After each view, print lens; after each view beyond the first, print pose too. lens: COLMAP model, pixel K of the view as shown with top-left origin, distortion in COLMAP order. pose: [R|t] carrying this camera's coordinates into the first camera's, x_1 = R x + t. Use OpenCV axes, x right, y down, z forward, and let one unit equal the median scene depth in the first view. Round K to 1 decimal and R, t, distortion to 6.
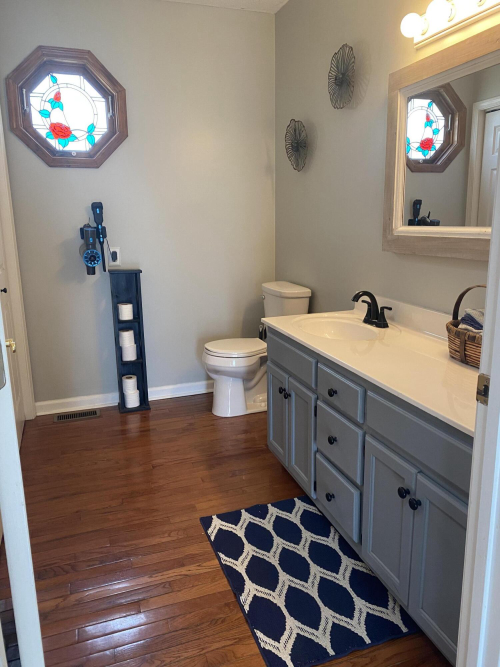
lens RADIAL K [[498.1, 0, 248.8], [0, 498.1, 334.7], [0, 0, 1]] dist [0.010701, -0.004895]
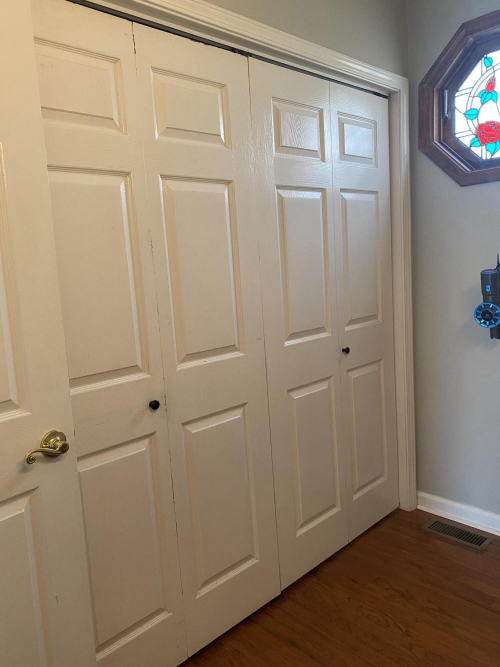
lens RADIAL K [[498.1, 0, 249.2], [0, 498.1, 328.6], [0, 0, 1]] dist [0.010701, -0.004895]
pose [[0.396969, 0.106544, -0.911627, 0.159730], [-0.159712, 0.986105, 0.045702, -0.115052], [0.903829, 0.127455, 0.408470, 0.446623]]
